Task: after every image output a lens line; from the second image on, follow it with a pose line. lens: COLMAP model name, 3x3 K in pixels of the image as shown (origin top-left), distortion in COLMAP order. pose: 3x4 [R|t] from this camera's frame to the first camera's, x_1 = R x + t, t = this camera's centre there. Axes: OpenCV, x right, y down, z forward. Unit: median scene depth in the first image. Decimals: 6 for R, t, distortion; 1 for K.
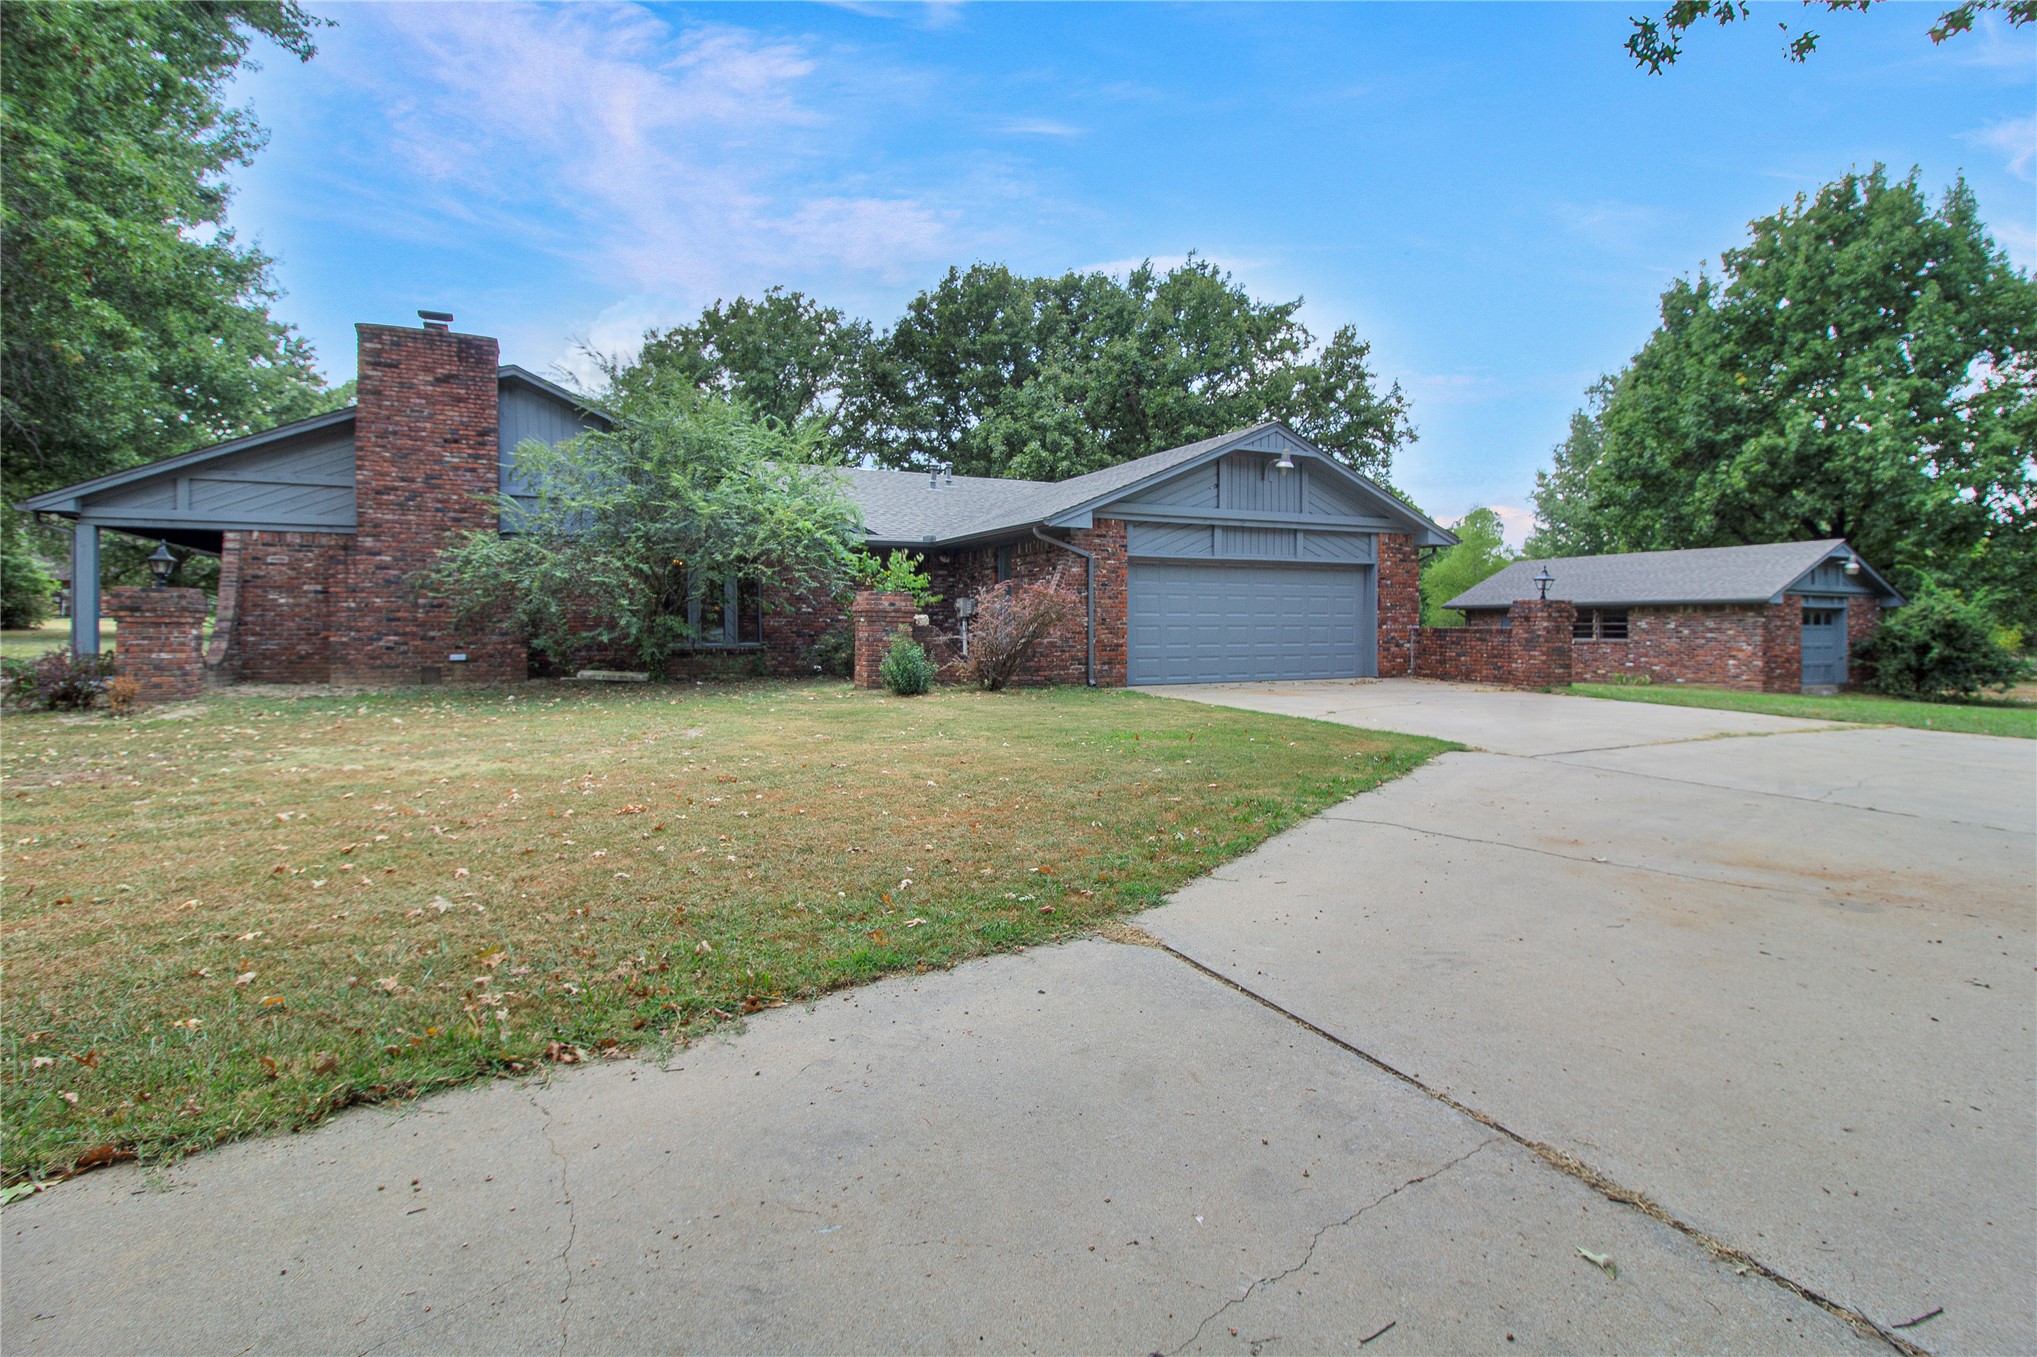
lens RADIAL K [[976.1, 0, 1055.1], [0, 976.1, 625.6], [0, 0, 1]] dist [0.001399, -0.000061]
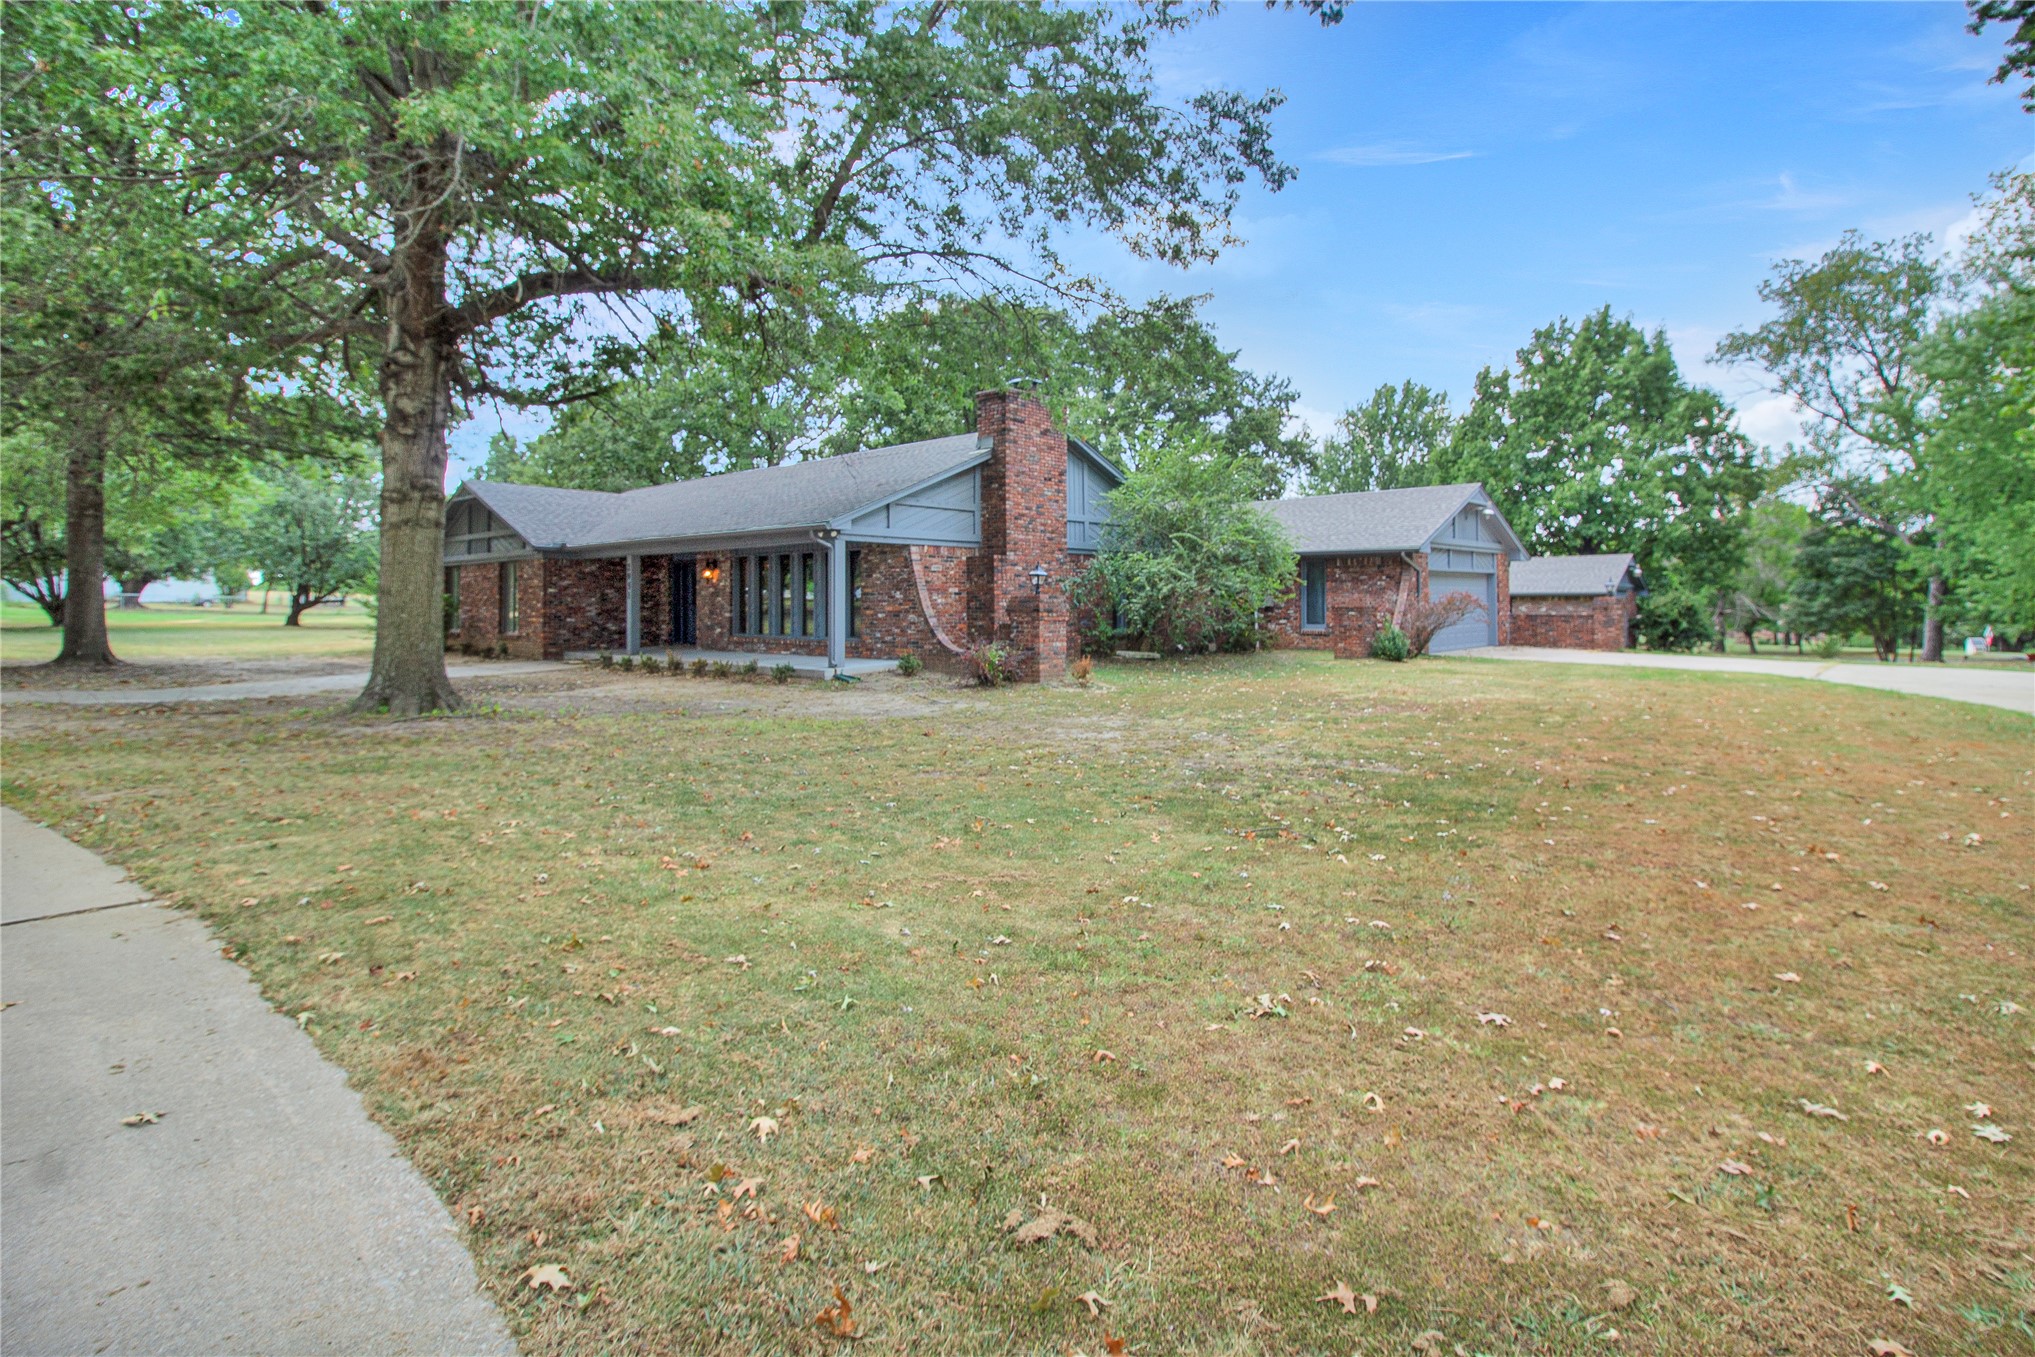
lens RADIAL K [[975.1, 0, 1054.1], [0, 975.1, 625.7], [0, 0, 1]] dist [0.001399, -0.000061]
pose [[0.929664, -0.010895, 0.368247, -0.677645], [0.001285, 0.999652, 0.026329, -0.015904], [-0.368406, -0.024004, 0.929355, -0.143938]]
